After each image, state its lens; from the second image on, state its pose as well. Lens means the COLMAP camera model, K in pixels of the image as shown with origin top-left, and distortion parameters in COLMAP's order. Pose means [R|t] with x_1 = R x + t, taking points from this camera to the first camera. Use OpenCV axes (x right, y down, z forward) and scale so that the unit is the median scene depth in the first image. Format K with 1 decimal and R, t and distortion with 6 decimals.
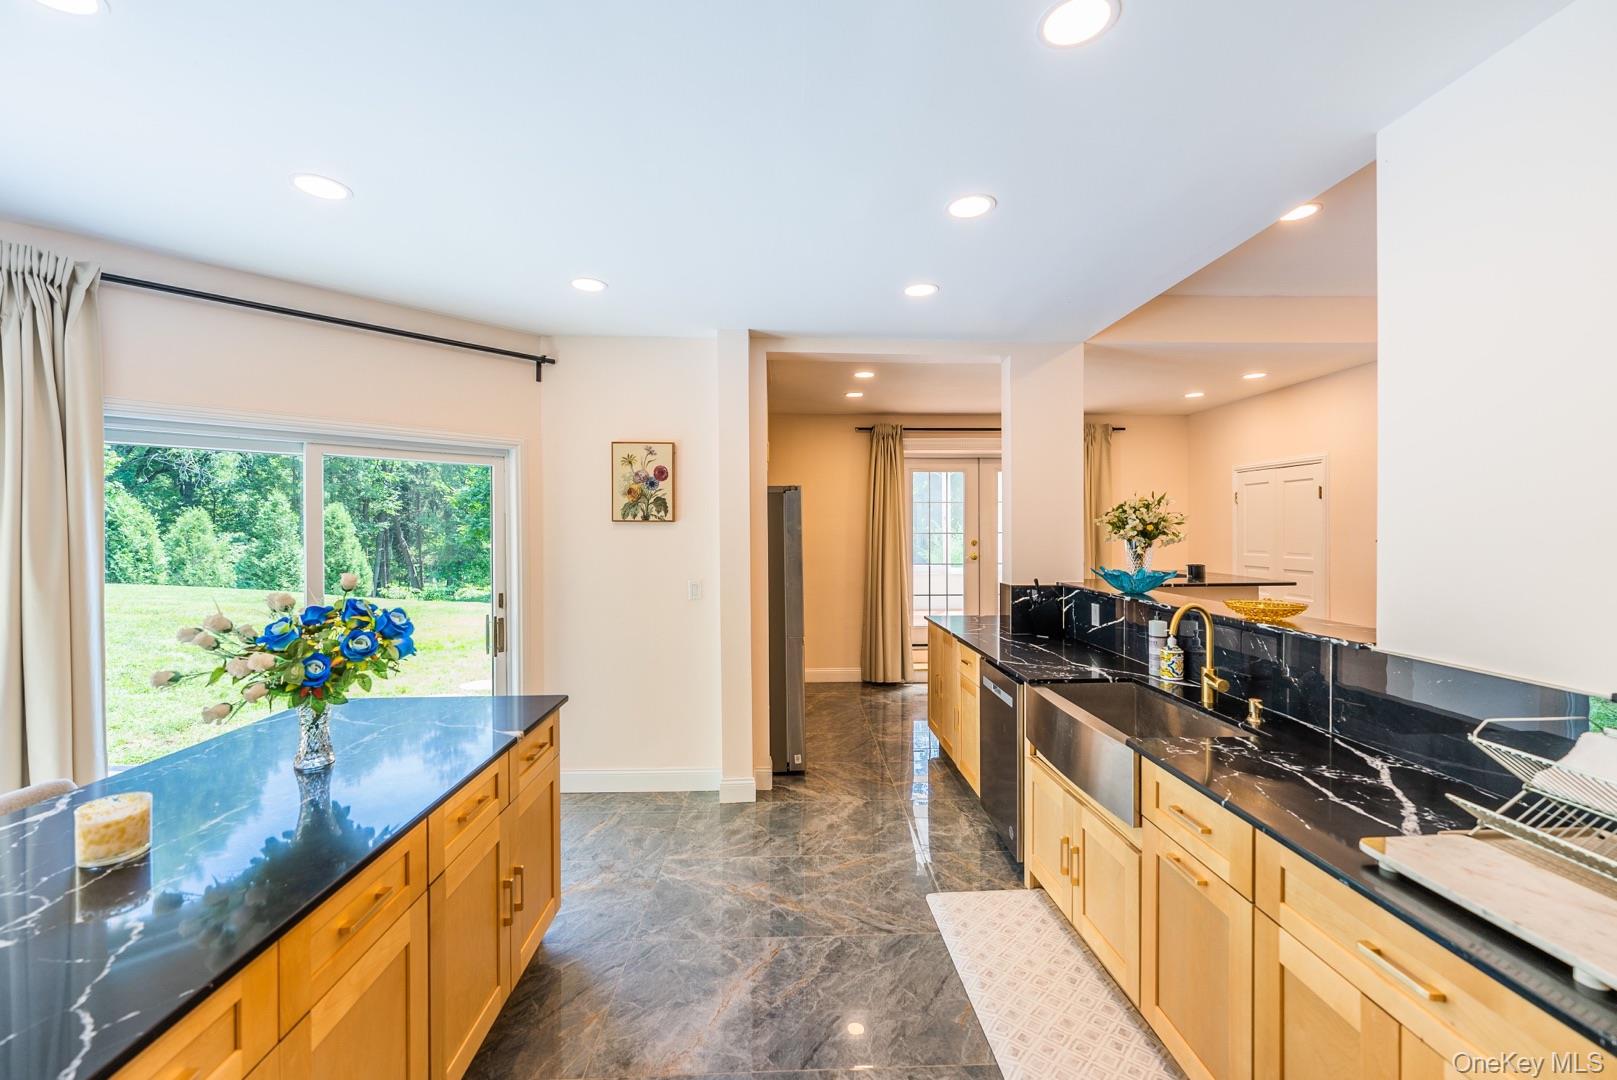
lens RADIAL K [[647.5, 0, 812.1], [0, 647.5, 534.3], [0, 0, 1]] dist [0.001812, -0.000037]
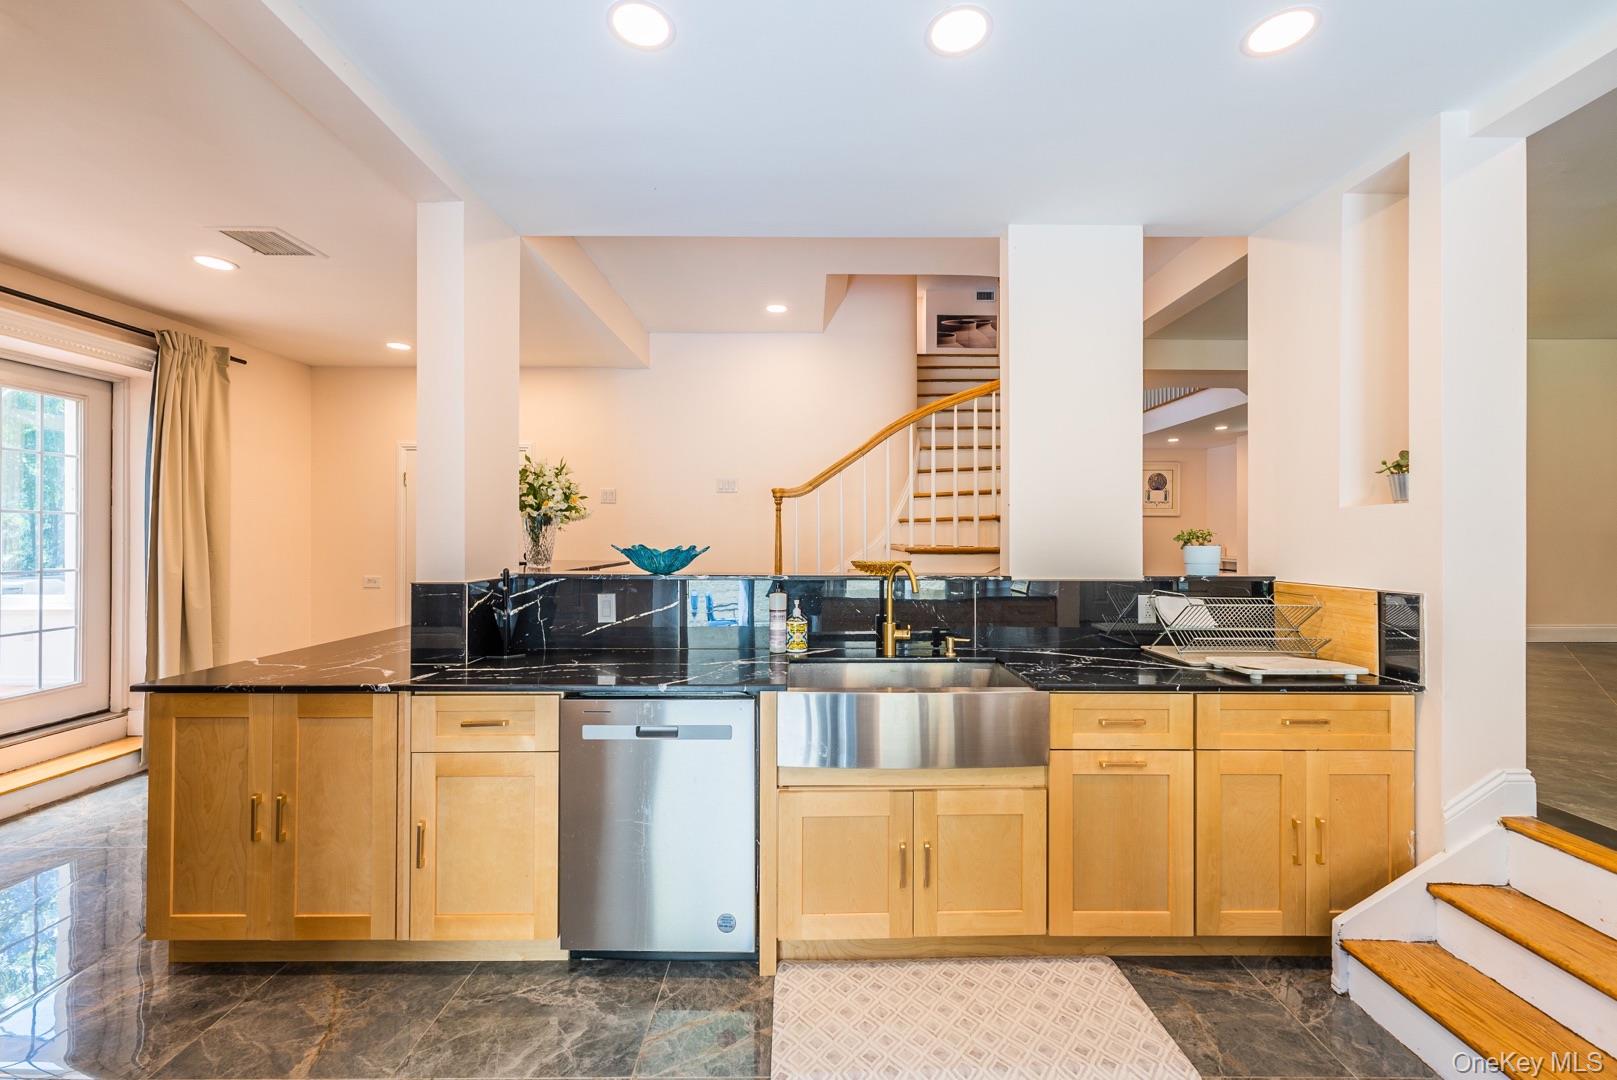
lens RADIAL K [[647.5, 0, 812.1], [0, 647.5, 534.3], [0, 0, 1]] dist [0.001812, -0.000037]
pose [[0.040876, 0.009362, 0.999120, -0.314396], [0.003264, 0.999950, -0.009504, 0.046091], [-0.999159, 0.003650, 0.040844, 0.727434]]
